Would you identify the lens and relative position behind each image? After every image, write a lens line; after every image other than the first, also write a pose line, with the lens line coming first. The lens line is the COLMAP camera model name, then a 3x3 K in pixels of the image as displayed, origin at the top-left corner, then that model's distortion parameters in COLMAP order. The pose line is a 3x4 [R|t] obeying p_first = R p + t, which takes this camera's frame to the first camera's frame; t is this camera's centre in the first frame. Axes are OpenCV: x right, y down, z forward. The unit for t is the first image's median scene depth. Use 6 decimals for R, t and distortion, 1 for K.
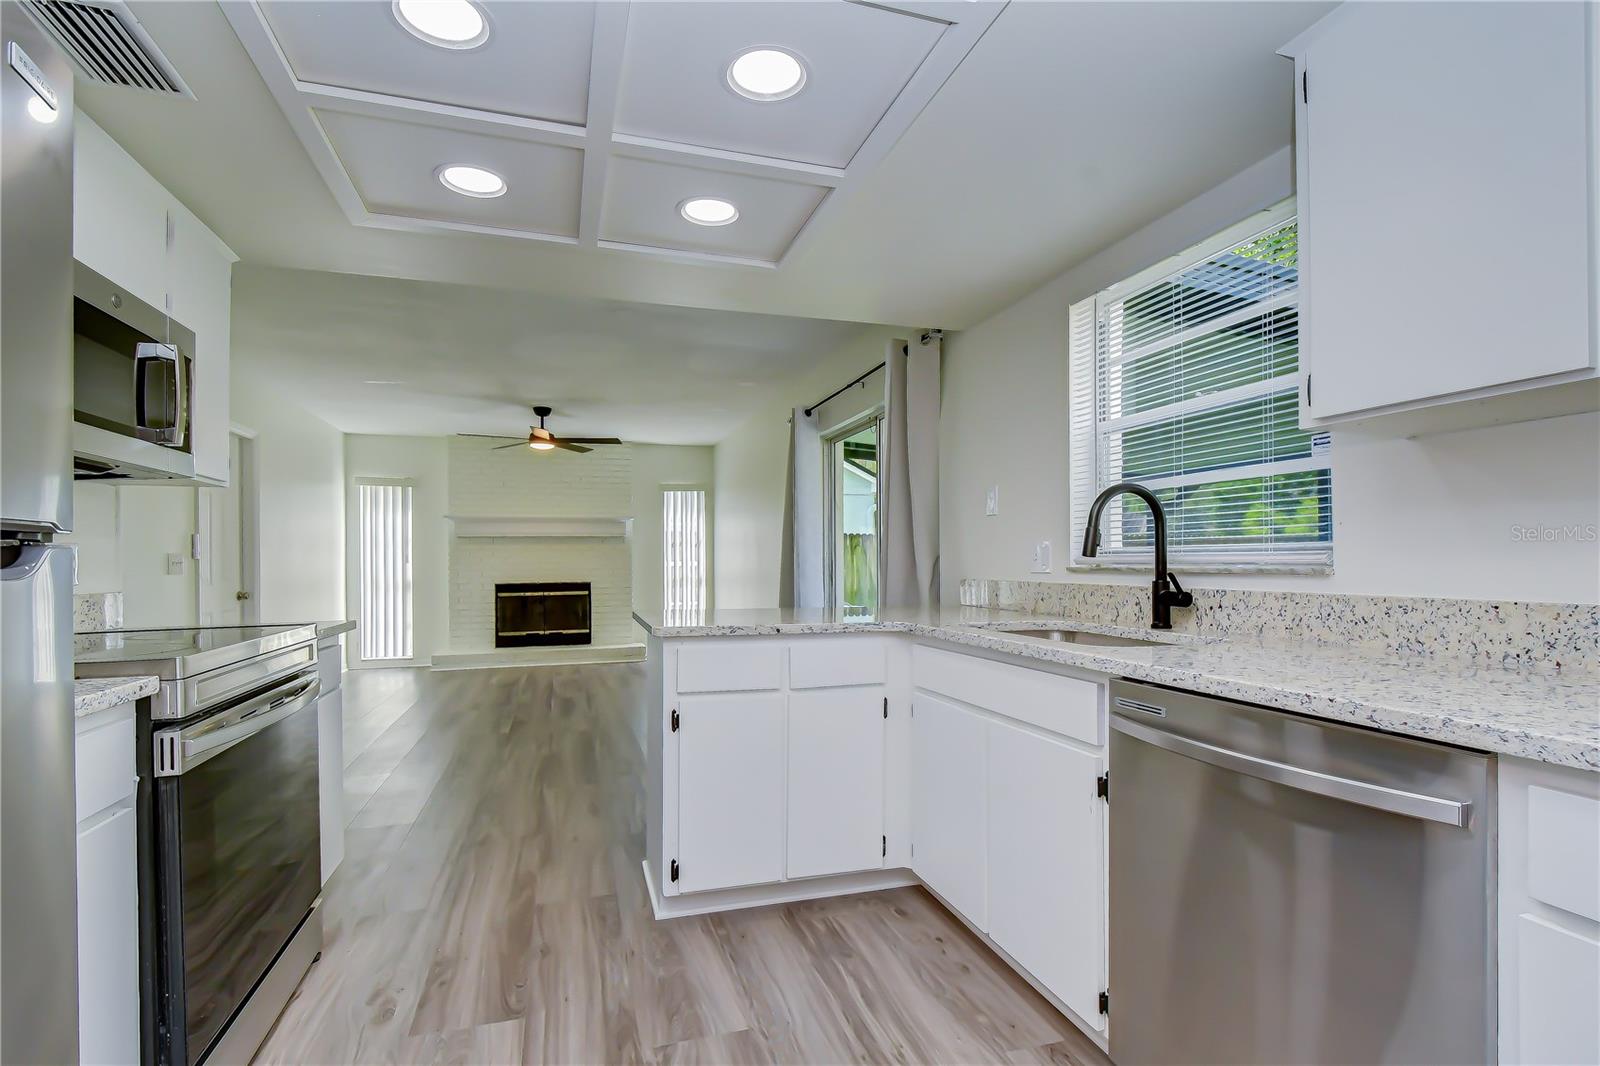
lens RADIAL K [[725.5, 0, 801.8], [0, 725.5, 568.2], [0, 0, 1]] dist [-0.001894, -0.000410]
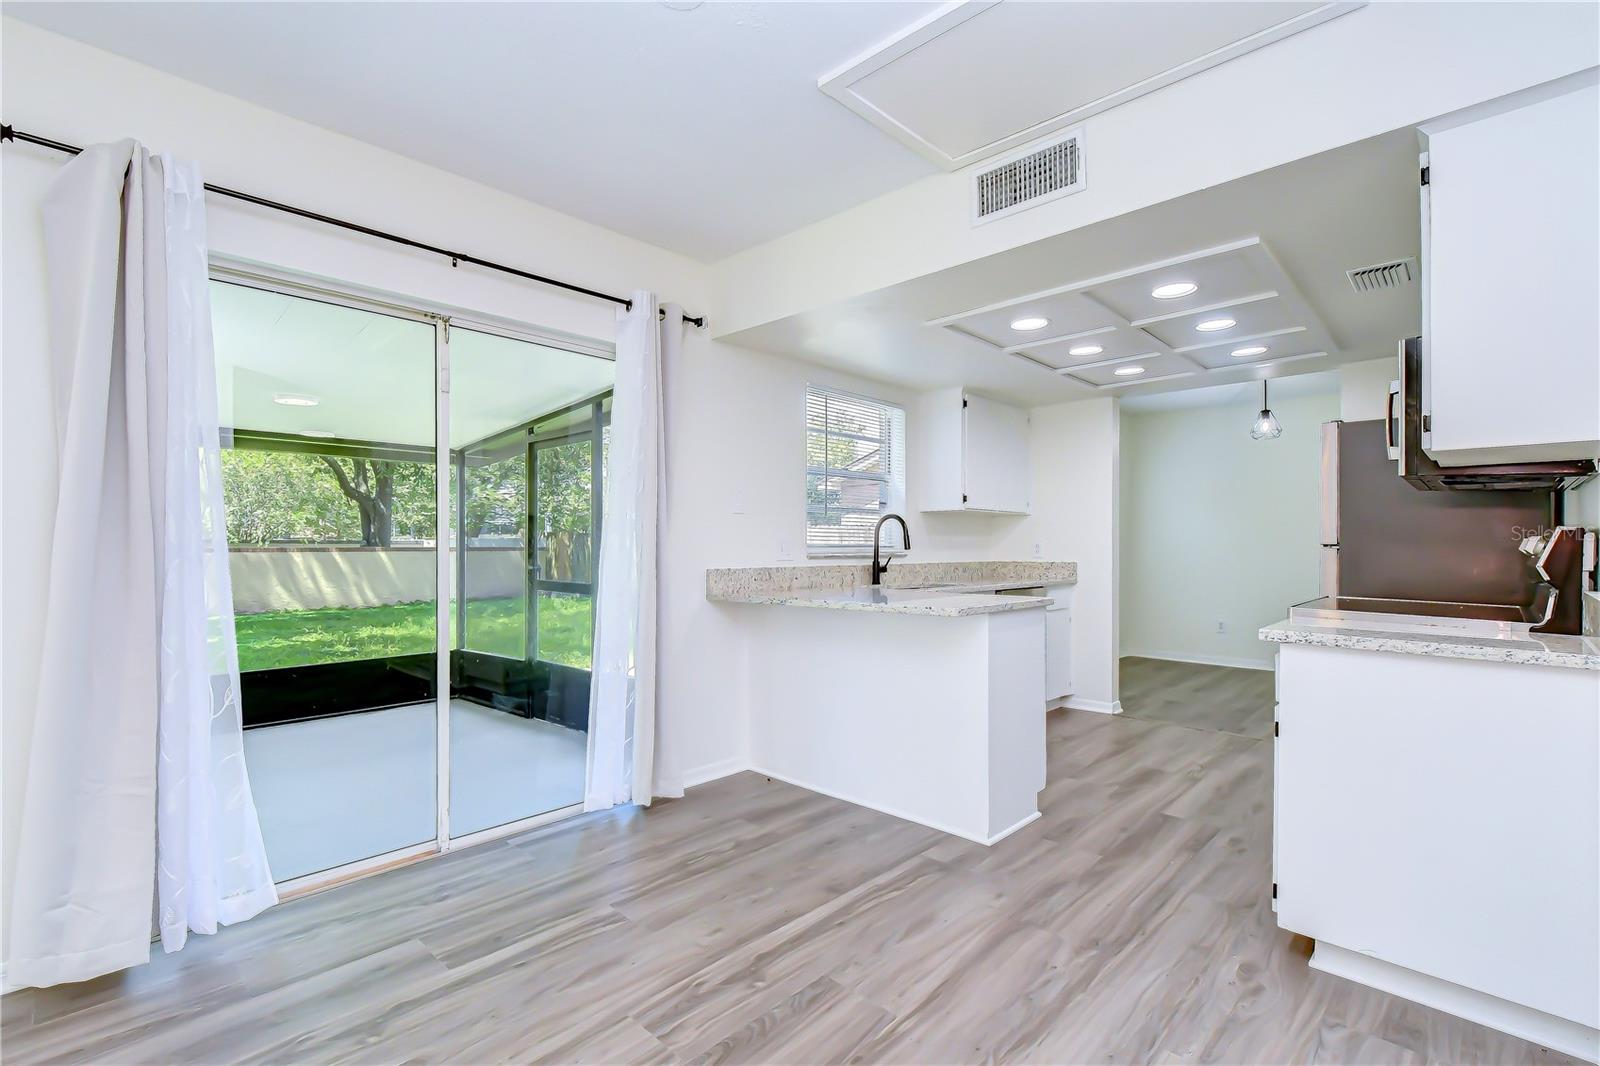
lens RADIAL K [[736.7, 0, 800.0], [0, 736.7, 533.0], [0, 0, 1]] dist [-0.001884, -0.000271]
pose [[-0.468020, 0.004380, 0.883707, -1.311595], [0.000402, 0.999989, -0.004743, -0.057124], [-0.883718, -0.001864, -0.468016, 2.189201]]
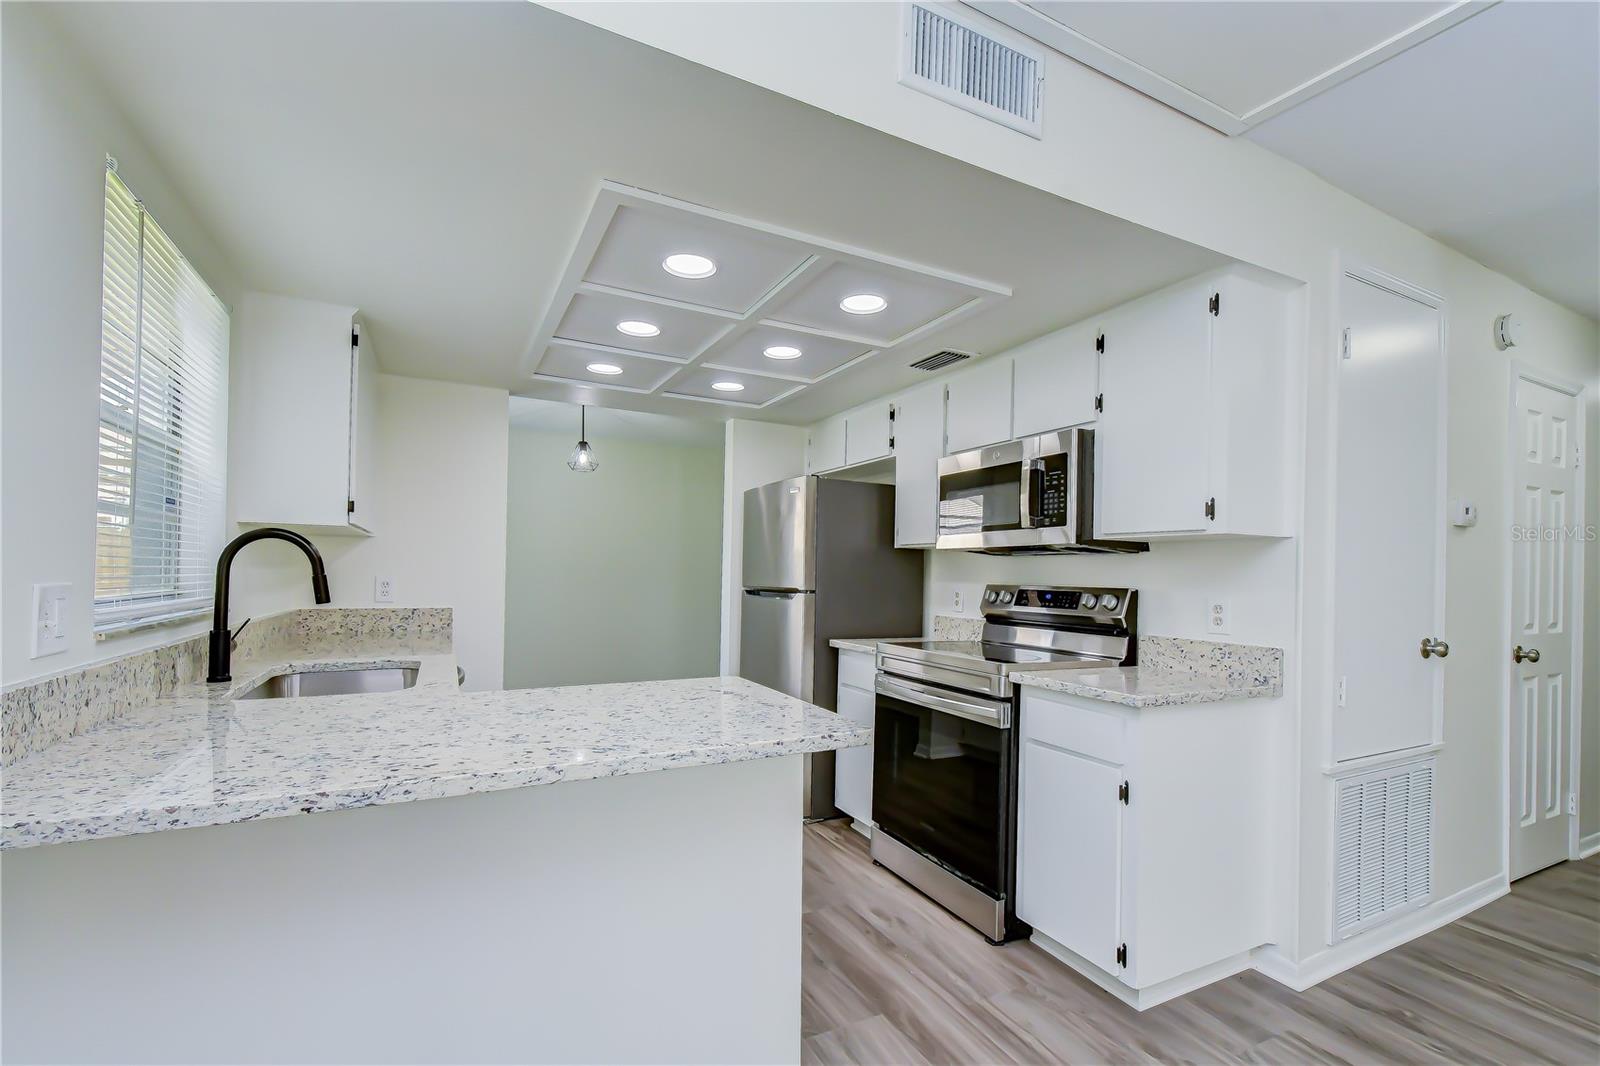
lens RADIAL K [[703.2, 0, 800.6], [0, 703.2, 566.7], [0, 0, 1]] dist [-0.000384, -0.000113]
pose [[-0.986276, -0.030265, -0.162305, -0.123909], [-0.030089, 0.999541, -0.003541, -0.088170], [0.162338, 0.001391, -0.986734, 2.025020]]
